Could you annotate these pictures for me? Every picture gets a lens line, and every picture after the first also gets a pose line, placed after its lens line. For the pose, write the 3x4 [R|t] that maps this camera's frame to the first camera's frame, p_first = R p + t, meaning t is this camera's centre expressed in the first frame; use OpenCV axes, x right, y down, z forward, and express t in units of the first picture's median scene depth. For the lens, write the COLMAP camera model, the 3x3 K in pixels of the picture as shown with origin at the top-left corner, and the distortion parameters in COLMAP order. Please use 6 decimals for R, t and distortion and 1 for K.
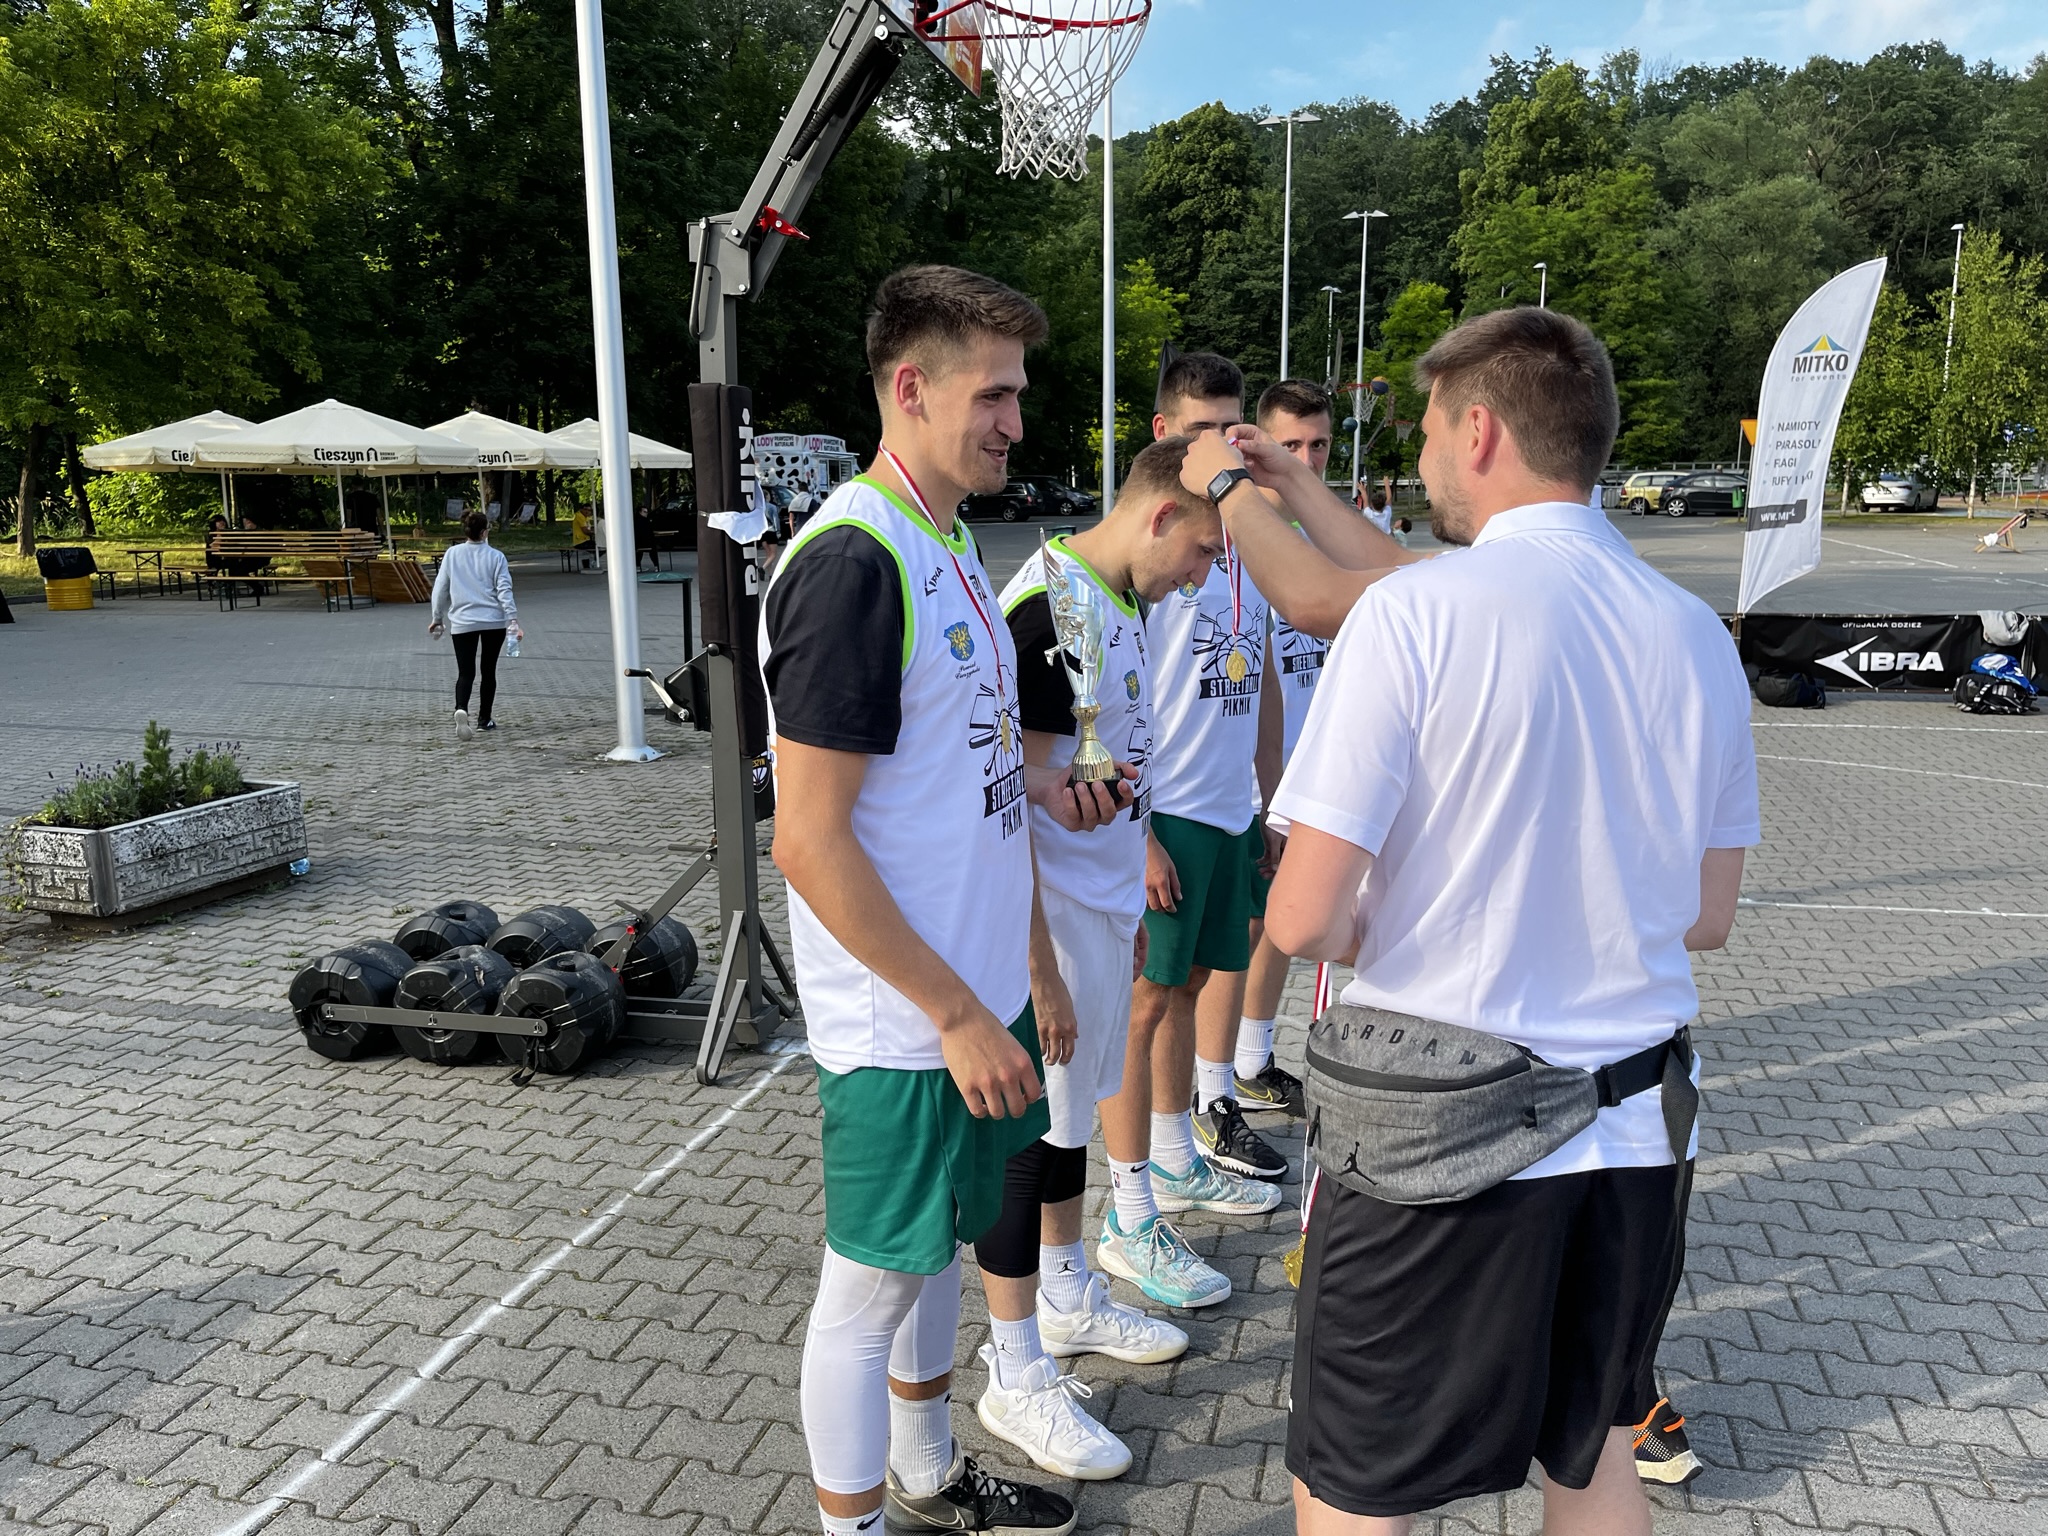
lens RADIAL K [[1532.8, 0, 1029.2], [0, 1532.8, 786.5], [0, 0, 1]] dist [0.055186, -0.076546]
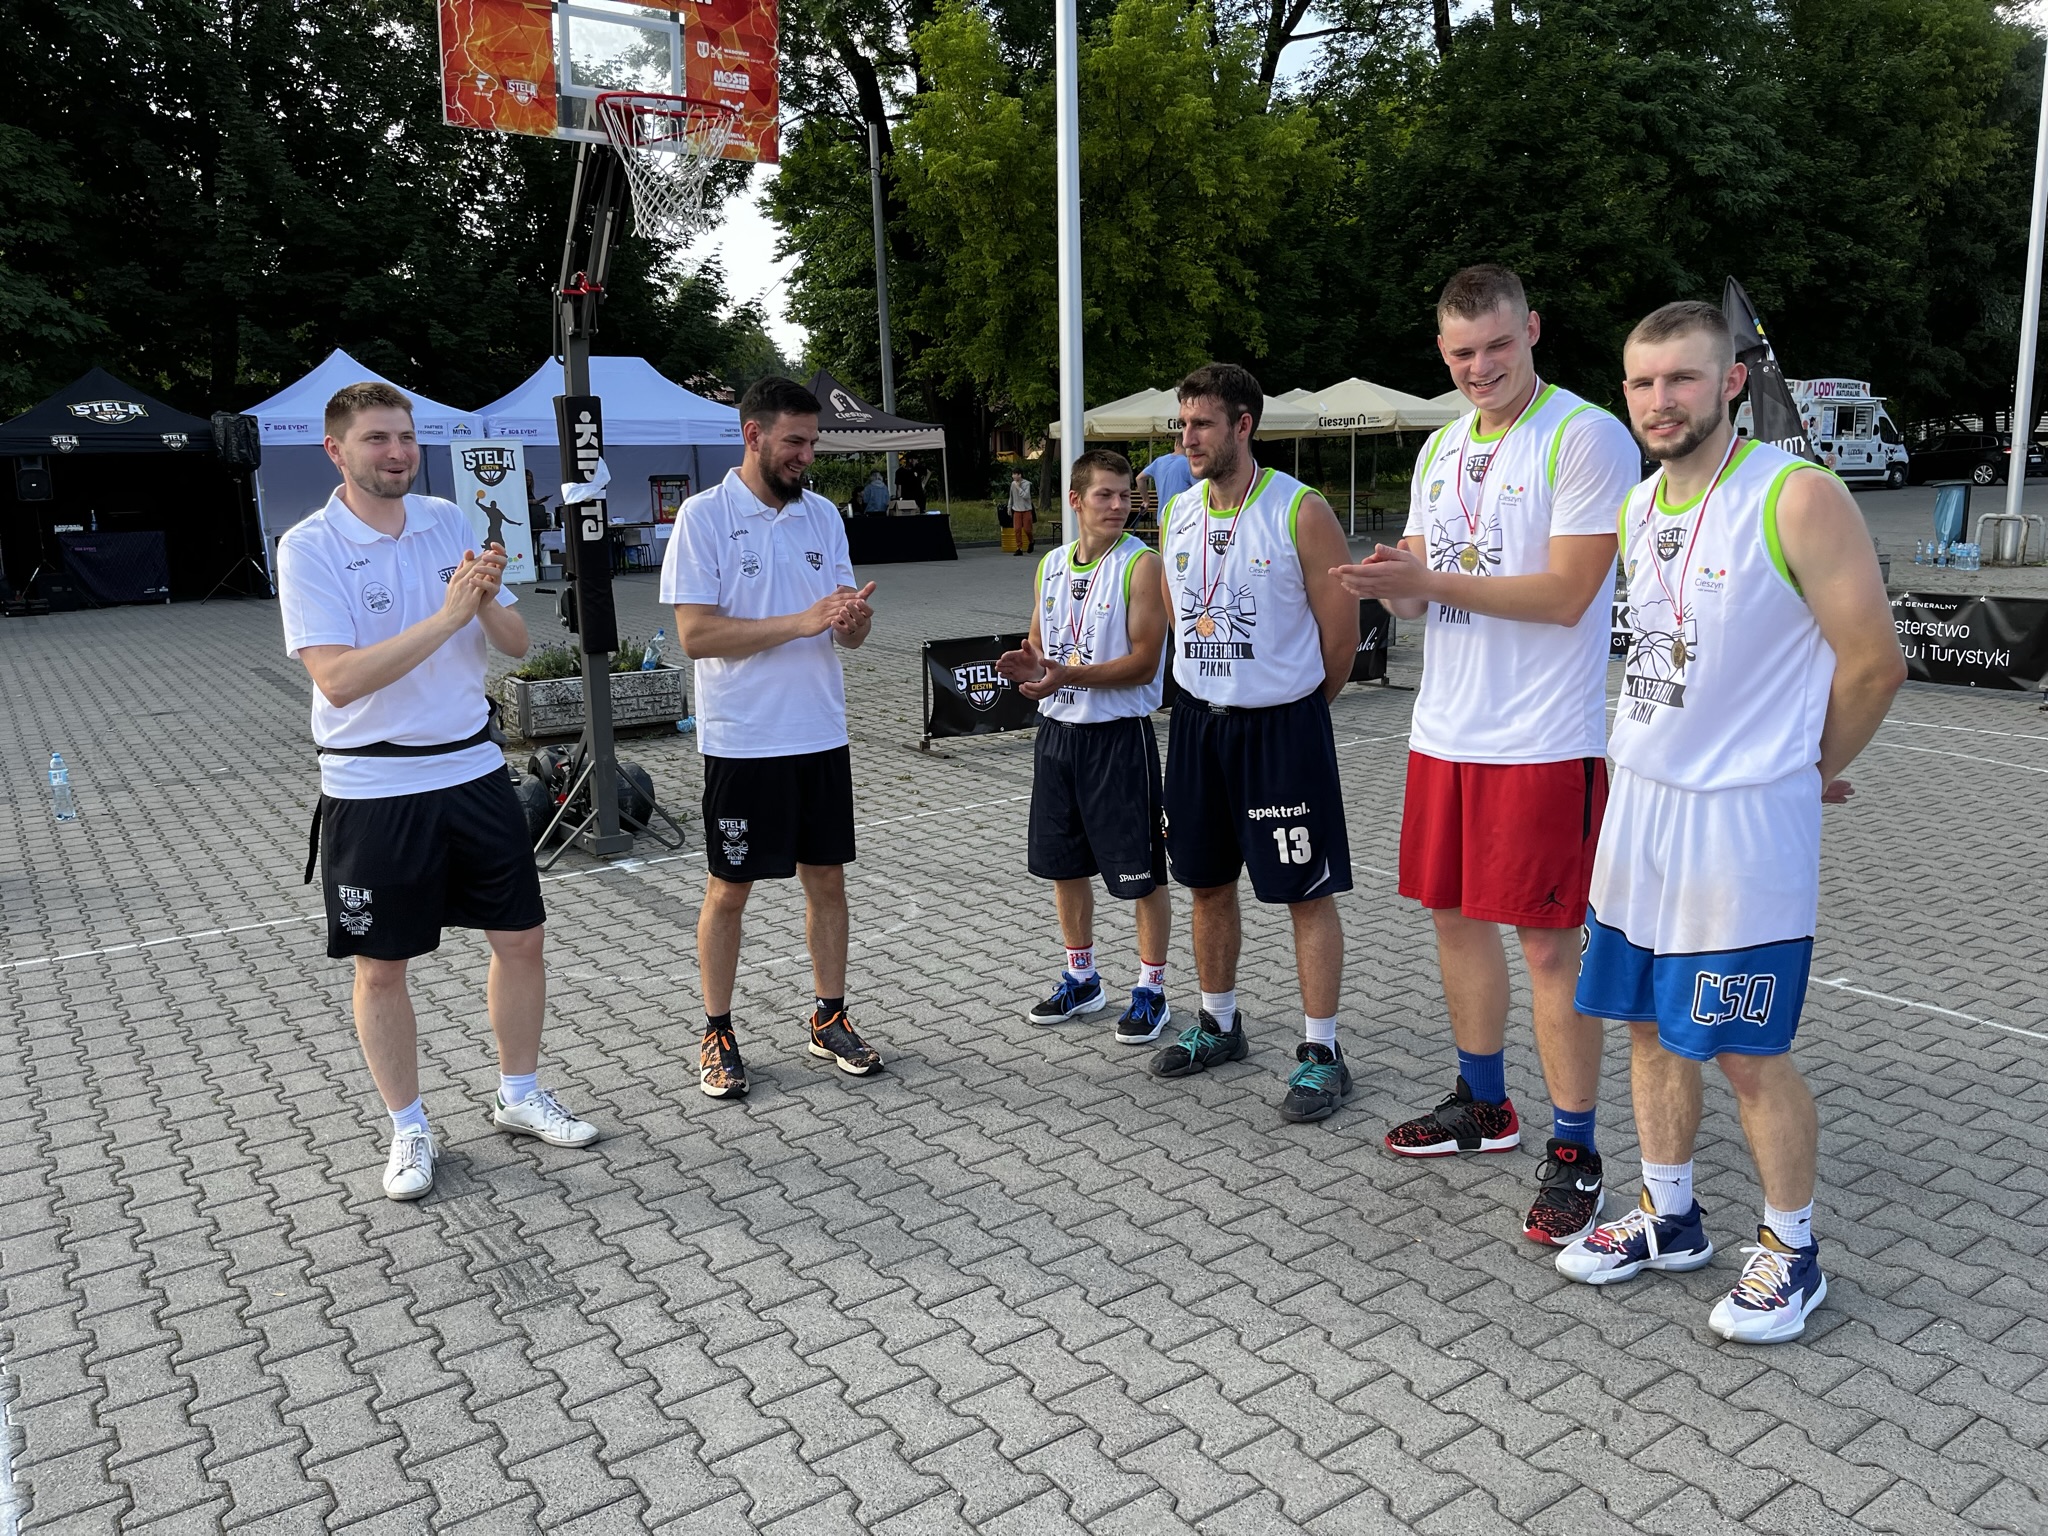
lens RADIAL K [[1543.2, 0, 1002.0], [0, 1543.2, 752.9], [0, 0, 1]] dist [0.058398, -0.086463]
pose [[0.757810, 0.113497, -0.642528, 0.189936], [-0.109762, 0.992896, 0.045932, -0.006309], [0.643177, 0.035717, 0.764884, 0.025197]]
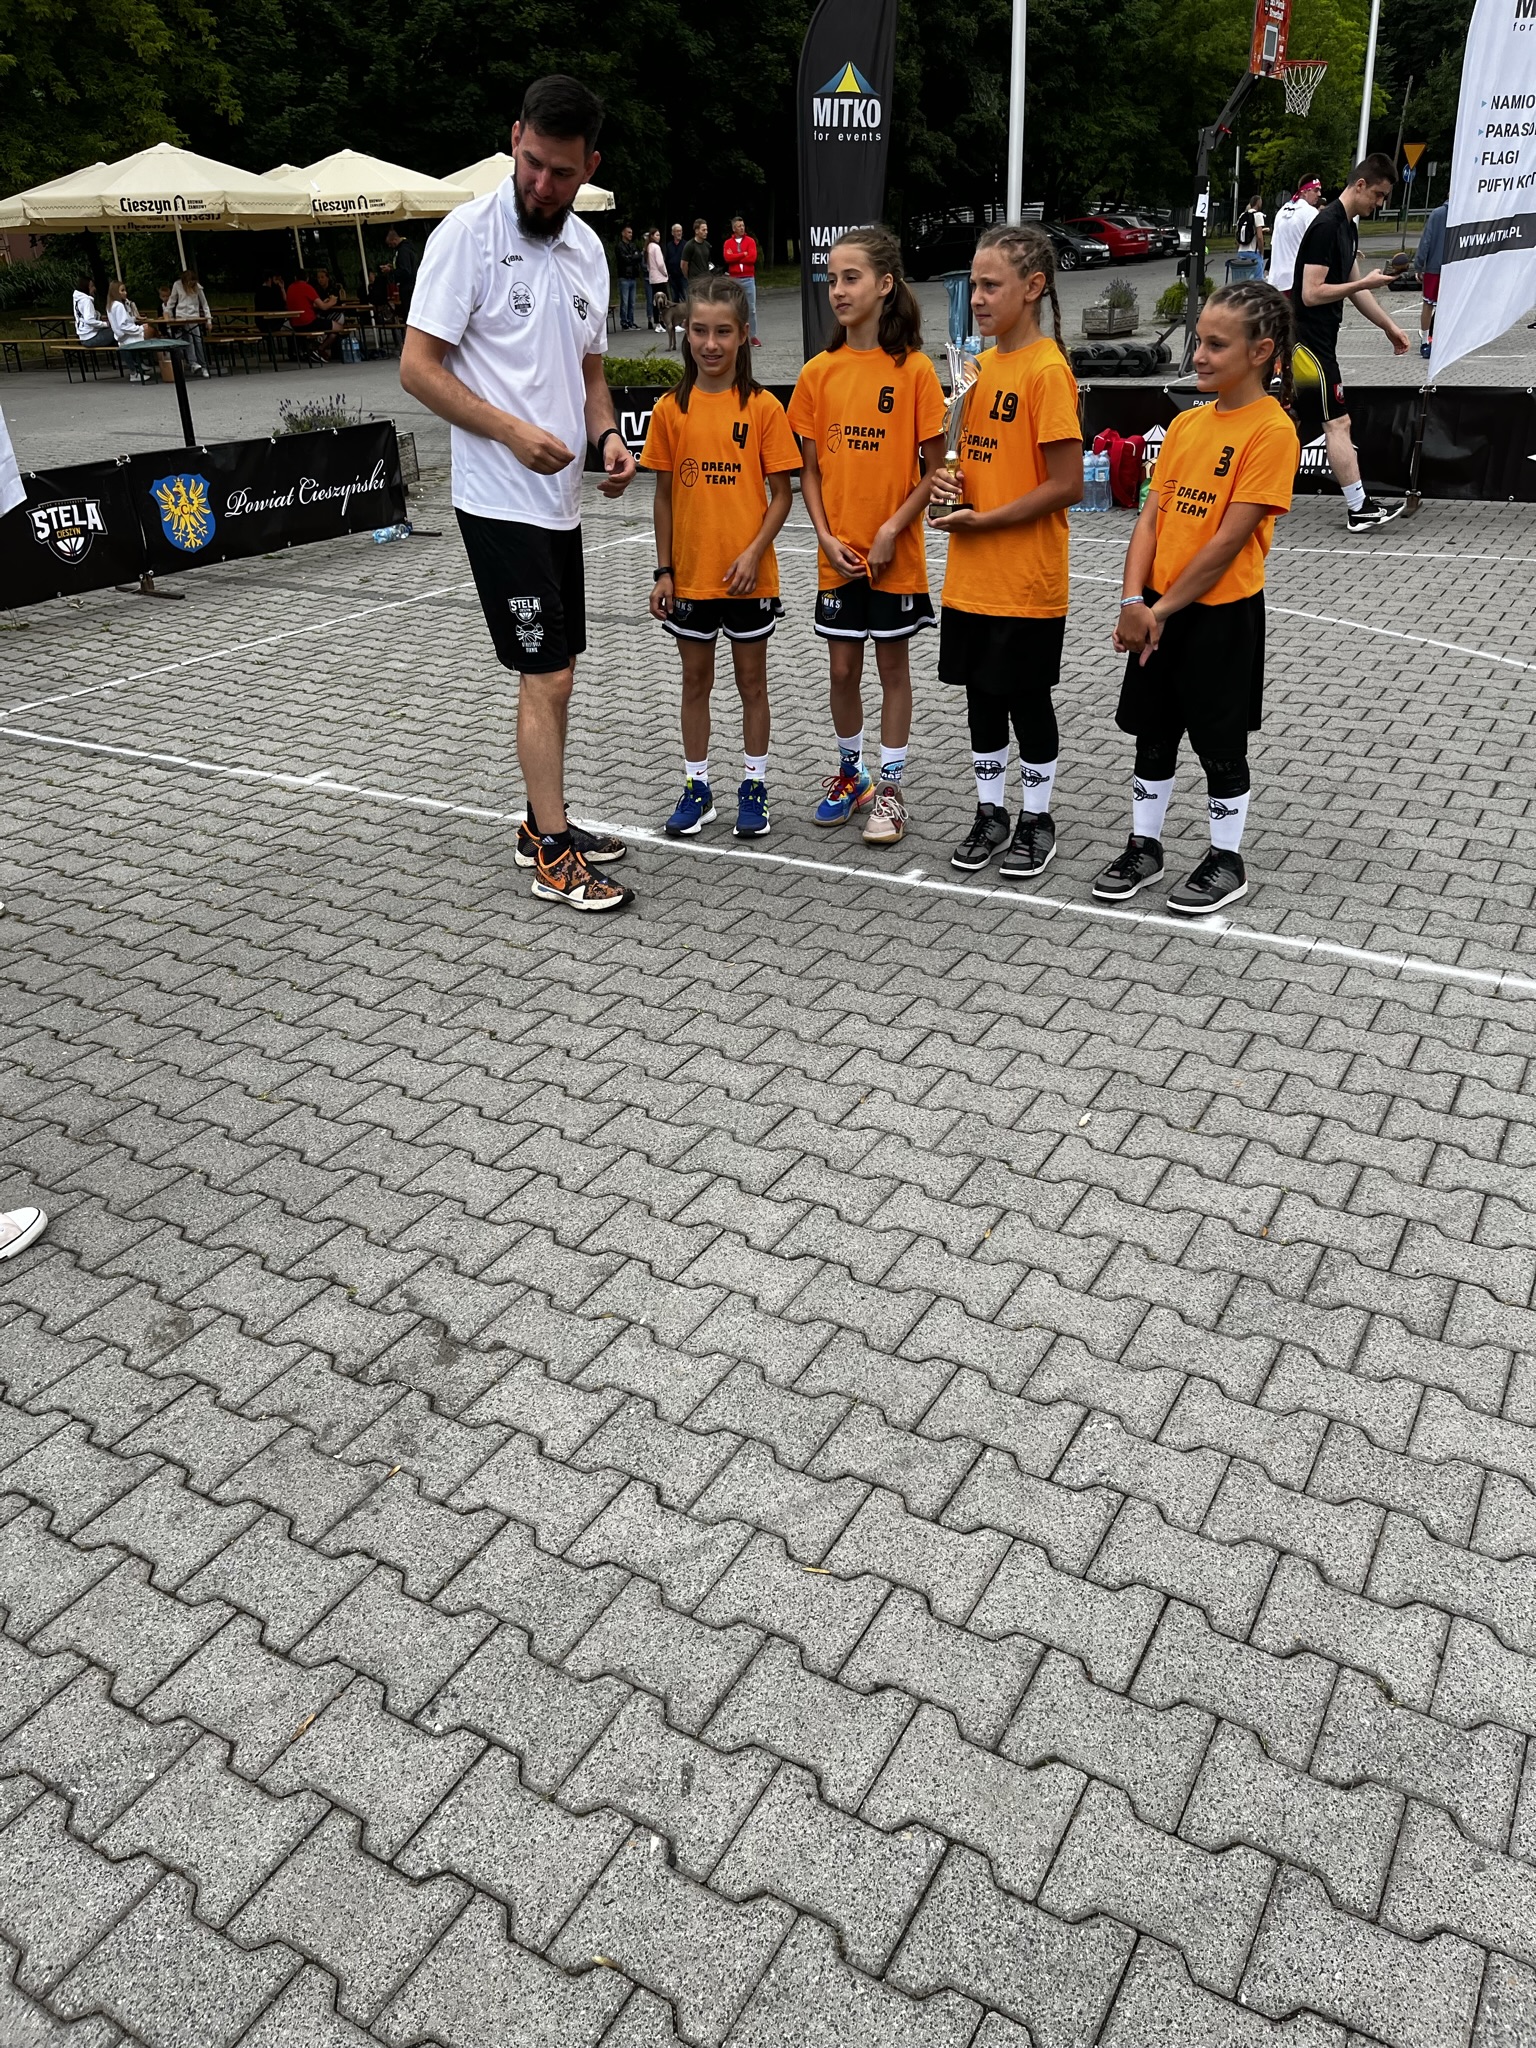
lens RADIAL K [[1532.8, 0, 787.9], [0, 1532.8, 1013.6], [0, 0, 1]] dist [0.055186, -0.076546]
pose [[0.965302, 0.095850, -0.242908, 0.175879], [-0.025933, 0.960789, 0.276066, -0.010742], [0.259844, -0.260188, 0.929937, 0.081985]]
